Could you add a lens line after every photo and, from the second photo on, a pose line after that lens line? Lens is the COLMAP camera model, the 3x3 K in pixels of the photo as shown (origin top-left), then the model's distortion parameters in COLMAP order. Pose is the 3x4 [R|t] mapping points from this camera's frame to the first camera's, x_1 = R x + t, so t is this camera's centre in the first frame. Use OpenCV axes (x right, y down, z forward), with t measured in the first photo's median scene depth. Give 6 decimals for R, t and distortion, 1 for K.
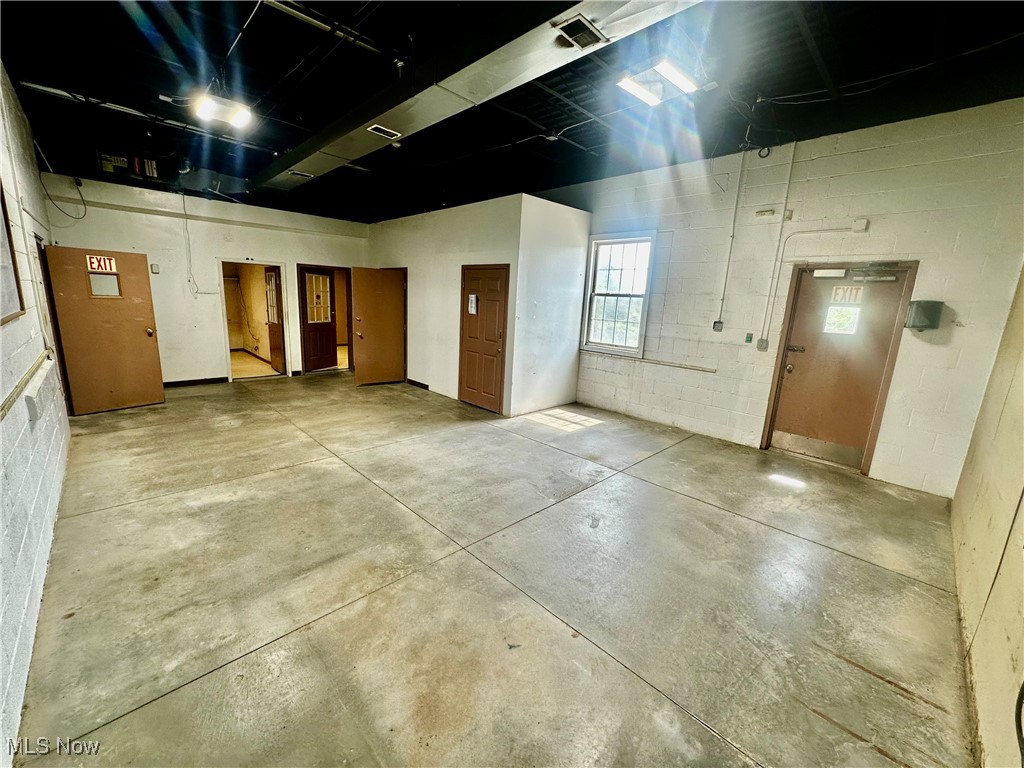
lens RADIAL K [[408.6, 0, 511.4], [0, 408.6, 384.2], [0, 0, 1]] dist [-0.004719, 0.001188]
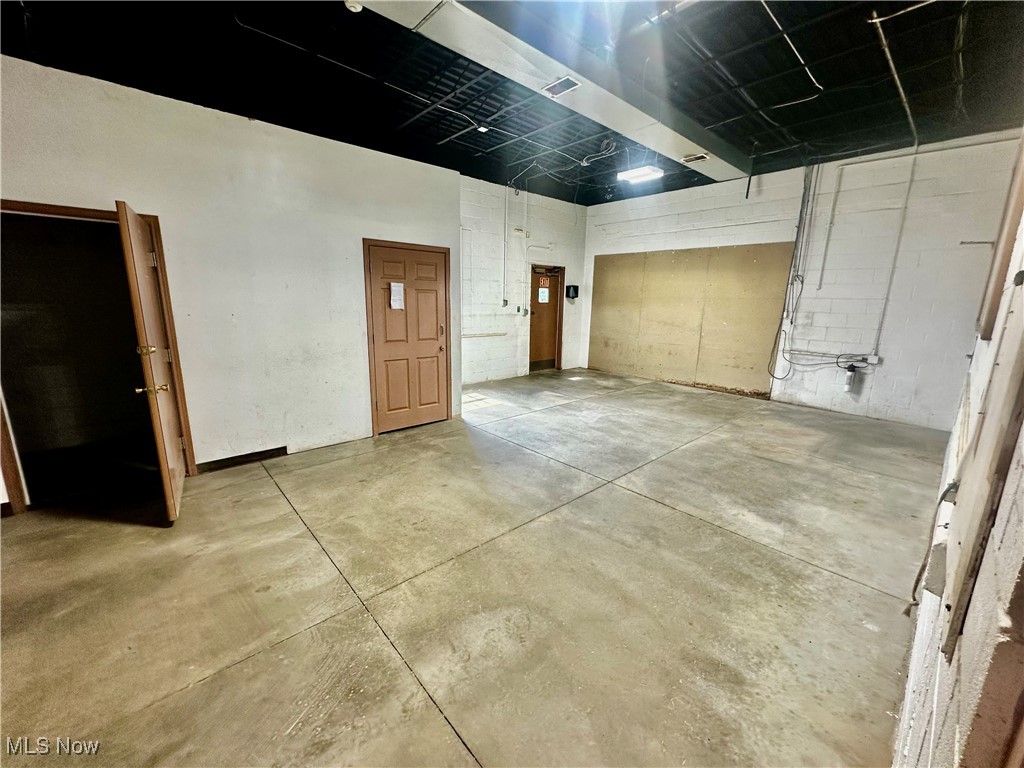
lens RADIAL K [[408.6, 0, 512.2], [0, 408.6, 384.1], [0, 0, 1]] dist [-0.004719, 0.001188]
pose [[0.044546, -0.253166, 0.966397, -1.259854], [0.190832, 0.951700, 0.240520, -0.272685], [-0.980612, 0.173705, 0.090706, 1.135120]]
